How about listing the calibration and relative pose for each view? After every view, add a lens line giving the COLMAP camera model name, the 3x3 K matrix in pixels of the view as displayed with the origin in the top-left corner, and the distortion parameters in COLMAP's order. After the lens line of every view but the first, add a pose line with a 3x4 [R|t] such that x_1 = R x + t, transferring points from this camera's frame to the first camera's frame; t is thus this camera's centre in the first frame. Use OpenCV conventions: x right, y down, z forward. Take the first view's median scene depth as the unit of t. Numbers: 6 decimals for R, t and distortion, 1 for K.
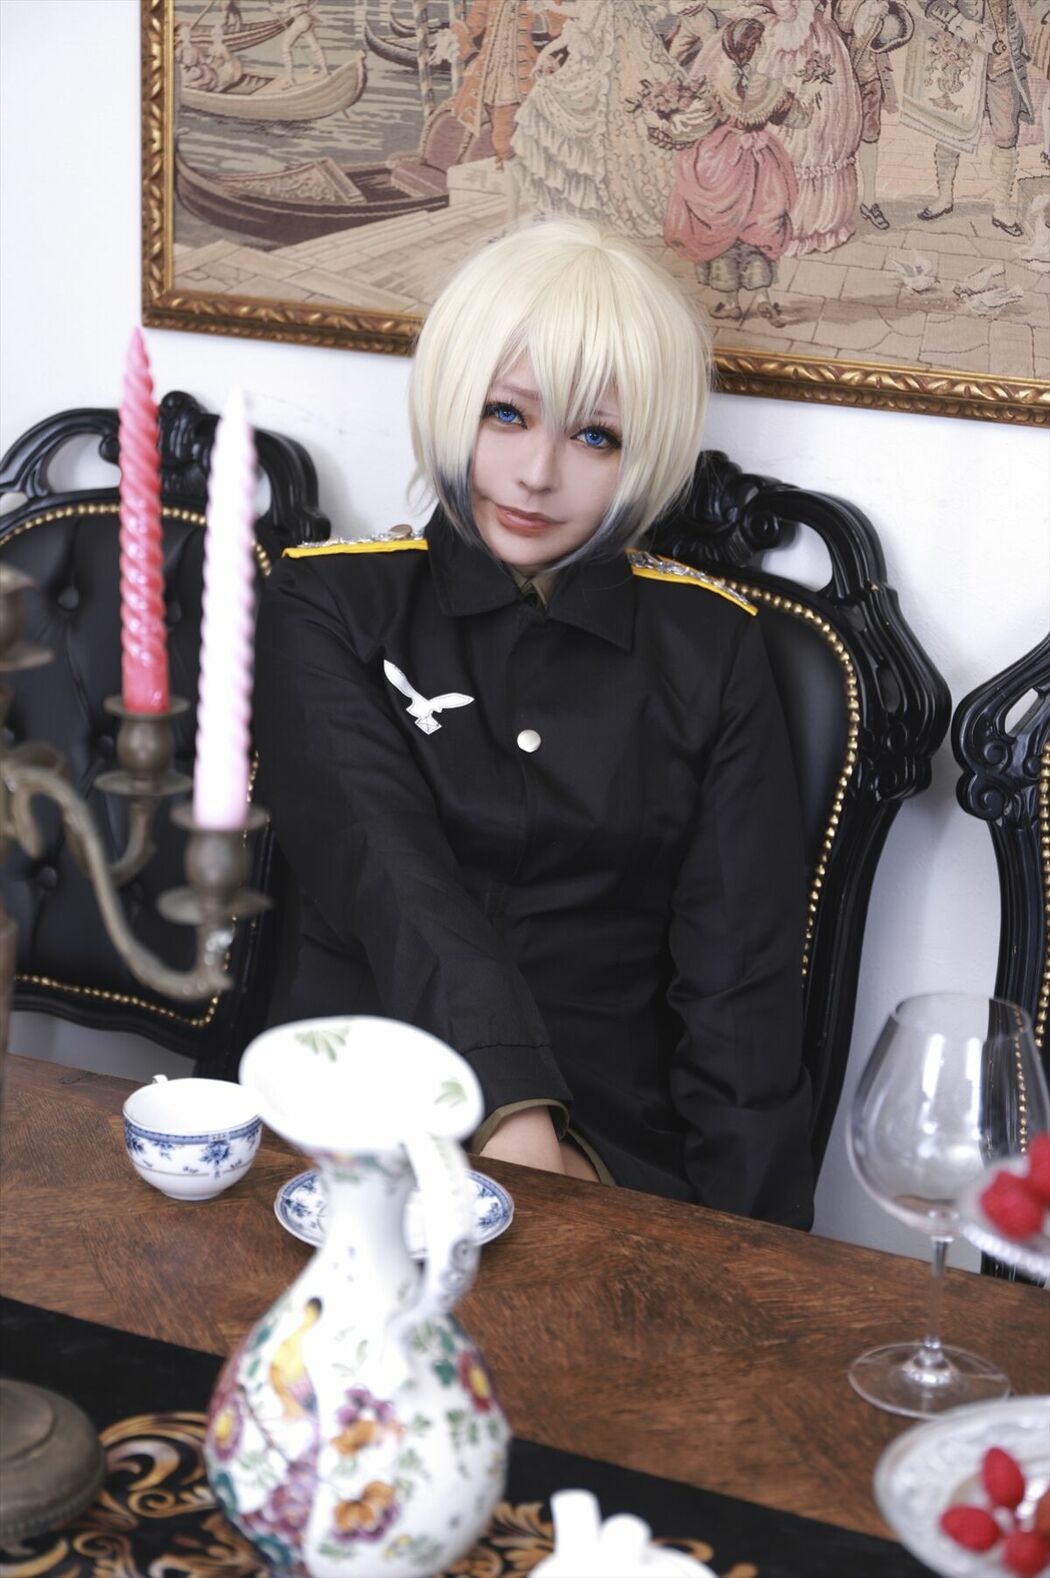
lens RADIAL K [[3135.6, 0, 525.0], [0, 3135.6, 789.0], [0, 0, 1]] dist [0.005160, 0.255177]
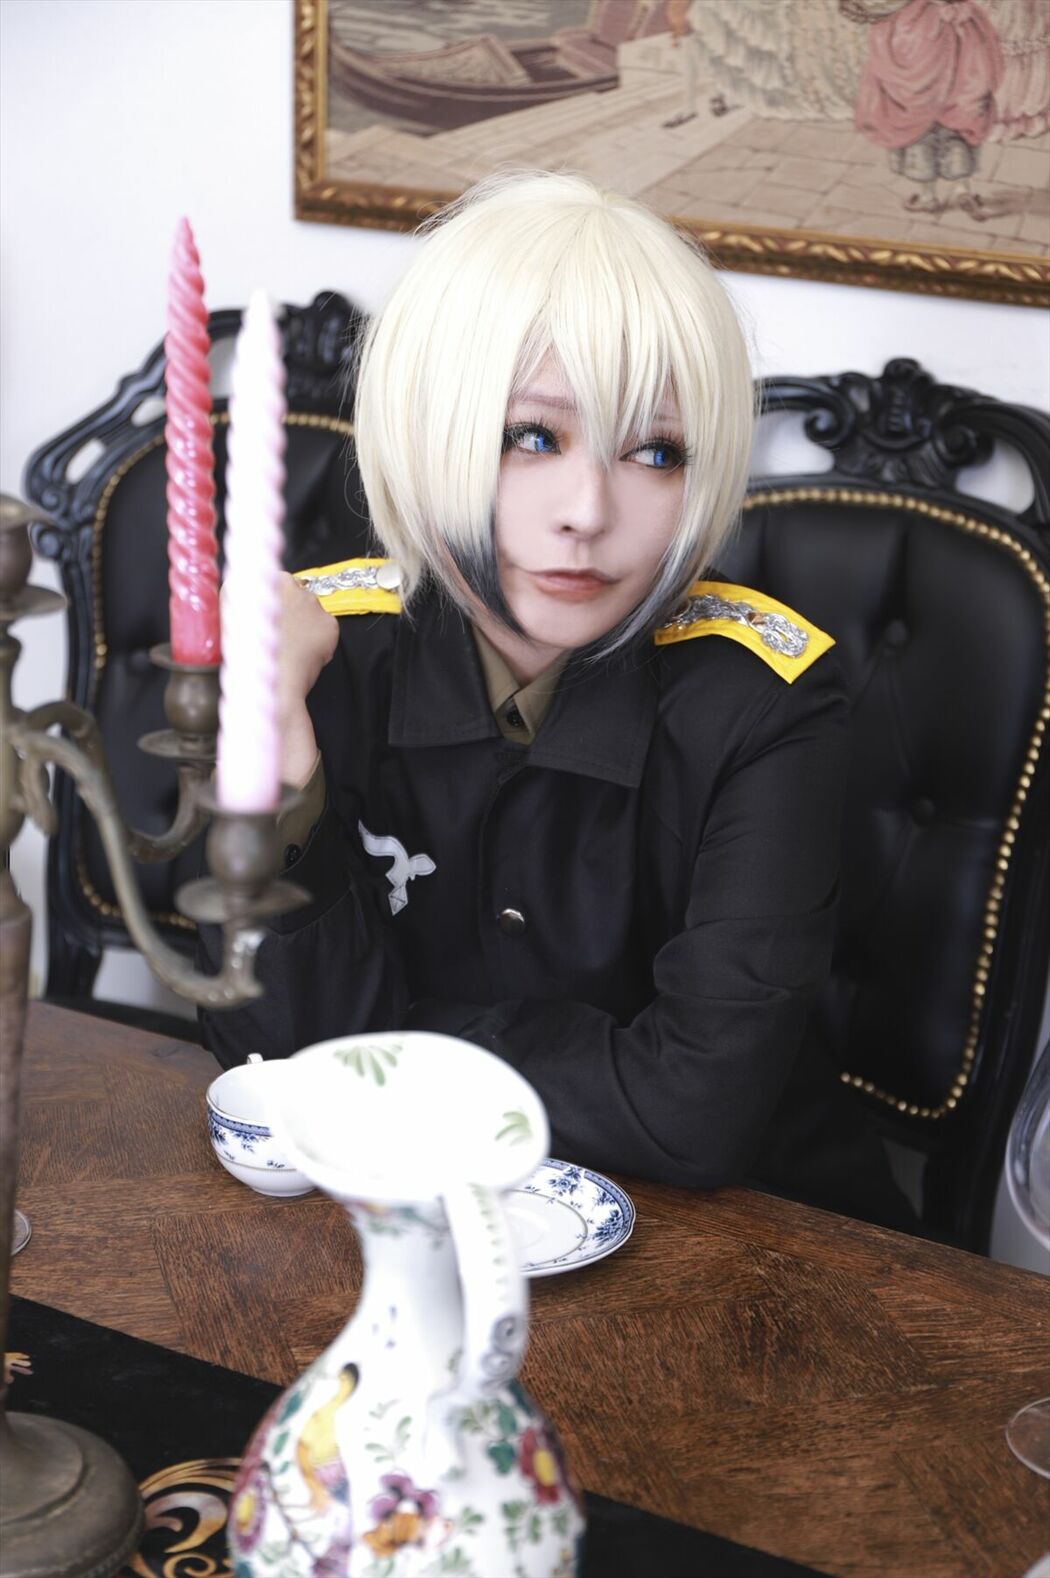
lens RADIAL K [[3082.7, 0, 525.0], [0, 3082.7, 789.0], [0, 0, 1]] dist [0.008802, 0.105298]
pose [[0.996432, 0.016852, -0.082699, 0.026771], [-0.013932, 0.999263, 0.035762, -0.014062], [0.083240, -0.034482, 0.995933, 0.100461]]
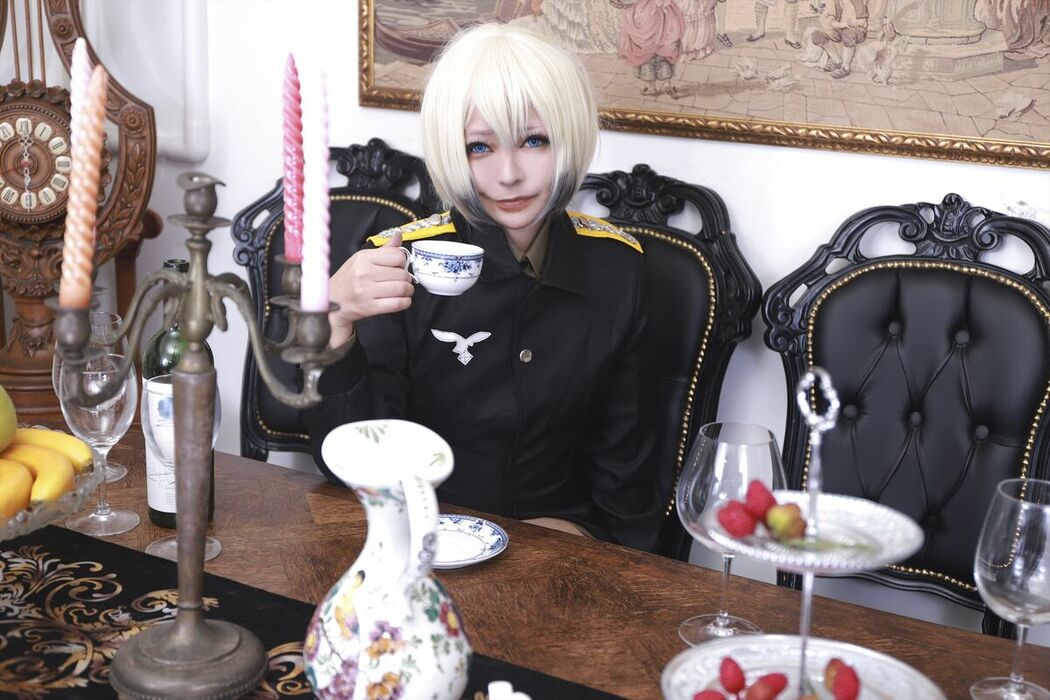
lens RADIAL K [[1483.7, 0, 525.0], [0, 1483.7, 350.0], [0, 0, 1]] dist [0.038857, -0.108765]
pose [[0.998039, 0.008970, -0.061948, 0.046065], [-0.010482, 0.999654, -0.024125, 0.030757], [0.061711, 0.024727, 0.997788, 0.081947]]
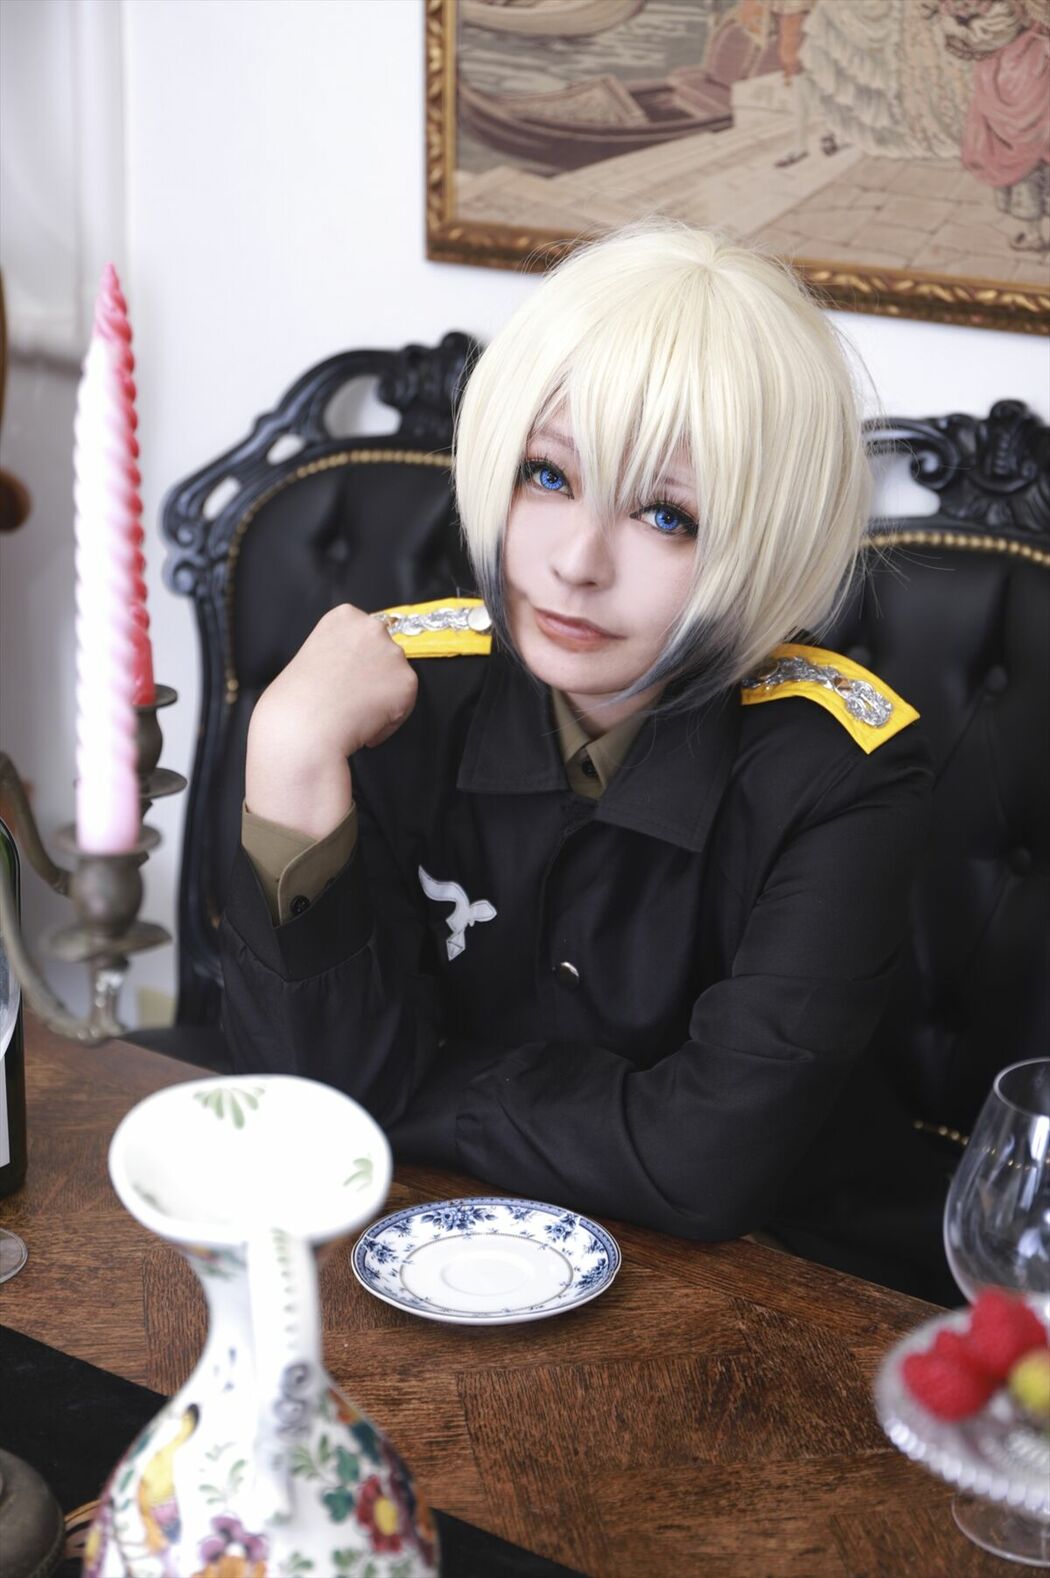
lens RADIAL K [[3082.7, 0, 525.0], [0, 3082.7, 789.0], [0, 0, 1]] dist [0.008802, 0.105298]
pose [[0.978982, 0.033385, -0.201198, 0.106233], [-0.028368, 0.999212, 0.027768, -0.018072], [0.201966, -0.021477, 0.979157, 0.113700]]
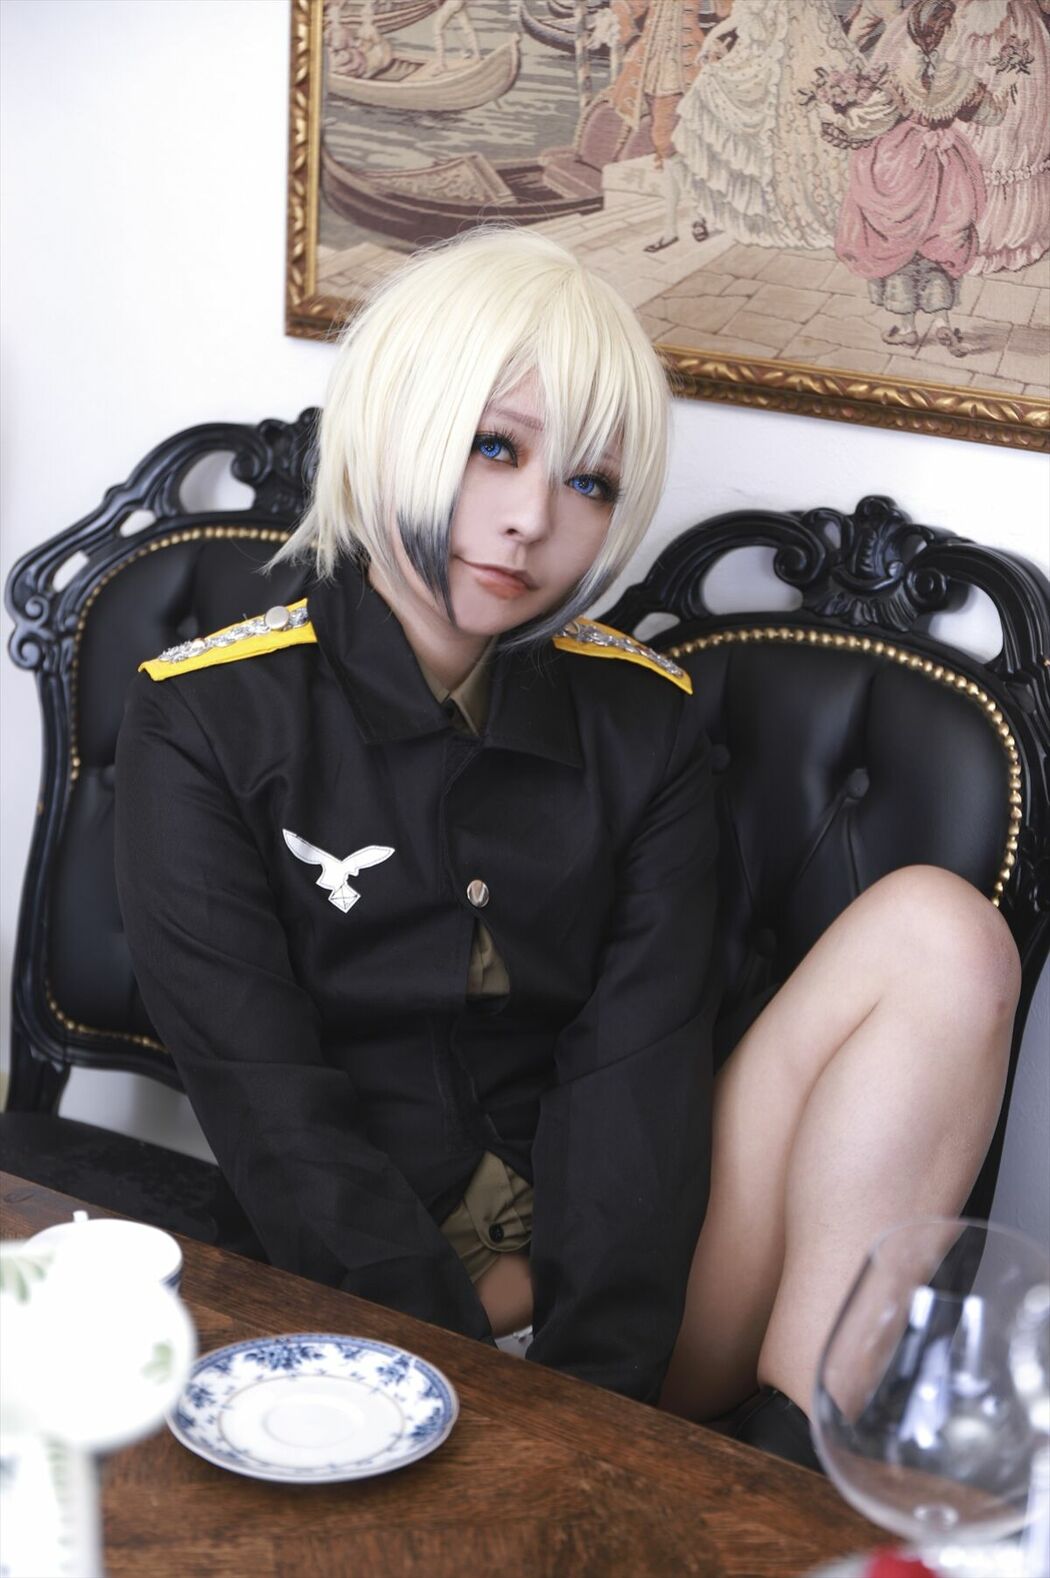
lens RADIAL K [[2877.3, 0, 525.0], [0, 2877.3, 789.0], [0, 0, 1]] dist [0.002818, 0.084427]
pose [[0.986549, 0.055301, -0.153828, 0.091347], [-0.054873, 0.998469, 0.007034, -0.027442], [0.153981, 0.001501, 0.988073, 0.199104]]
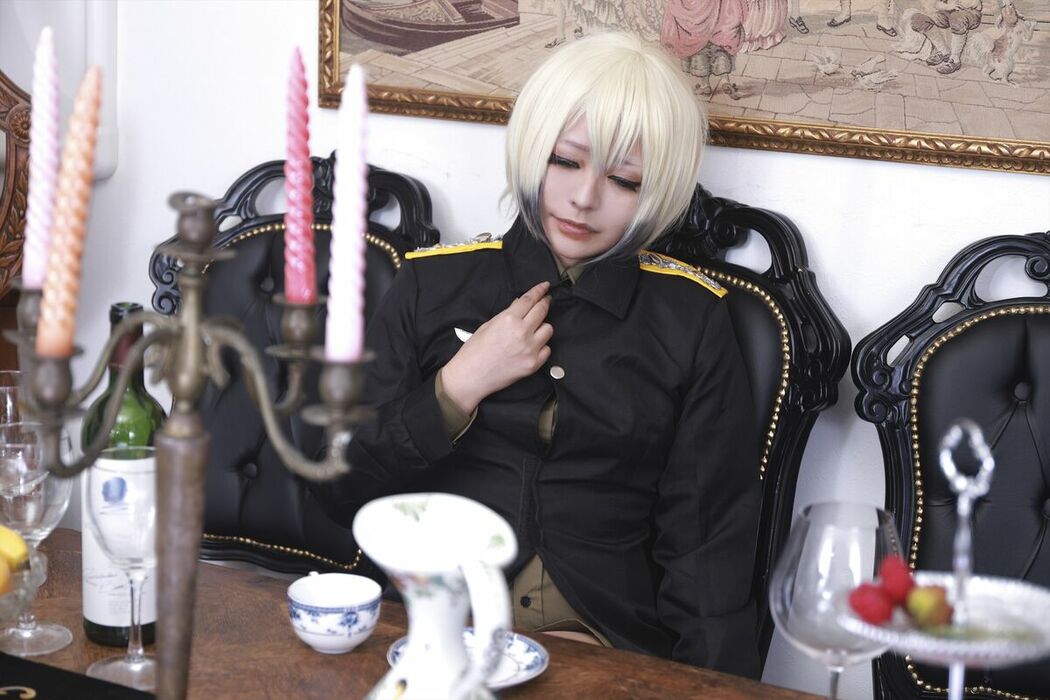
lens RADIAL K [[2086.4, 0, 528.0], [0, 2086.4, 335.9], [0, 0, 1]] dist [0.005160, 0.255177]
pose [[0.999485, 0.003971, -0.031856, 0.013211], [-0.006380, 0.997097, -0.075872, 0.042963], [0.031462, 0.076036, 0.996609, 0.004512]]
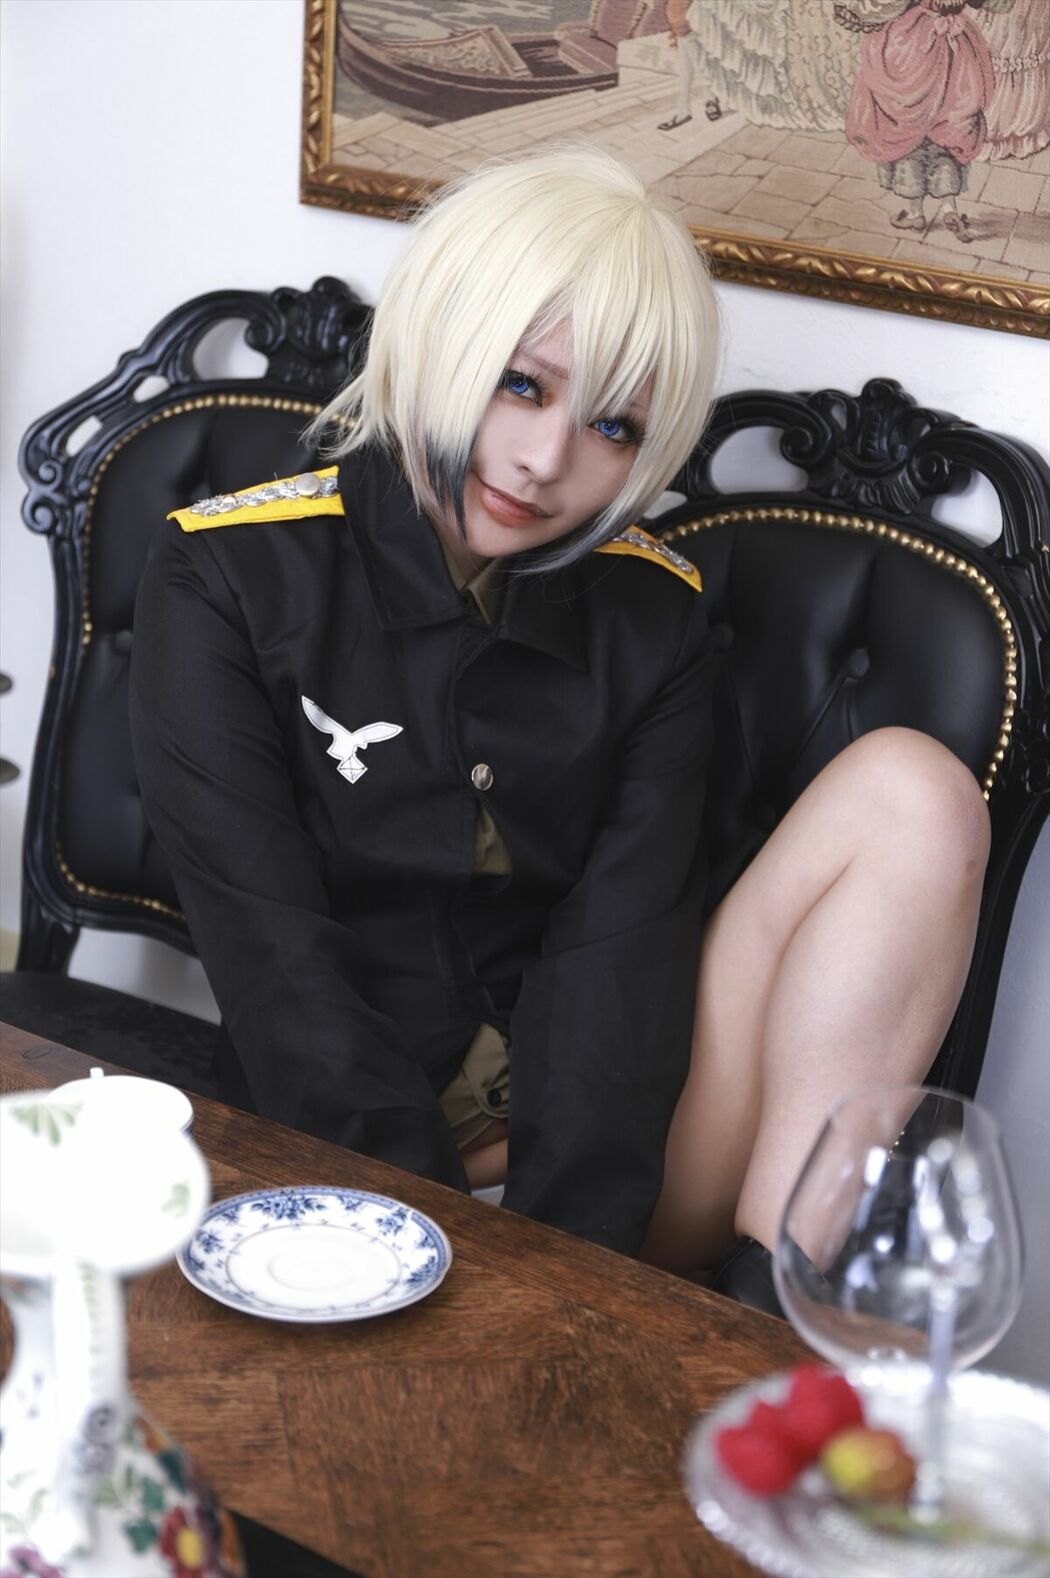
lens RADIAL K [[3082.7, 0, 525.0], [0, 3082.7, 789.0], [0, 0, 1]] dist [0.008802, 0.105298]
pose [[0.984226, 0.077074, -0.159242, 0.108480], [-0.068552, 0.995940, 0.058336, -0.037412], [0.163091, -0.046500, 0.985515, 0.127216]]
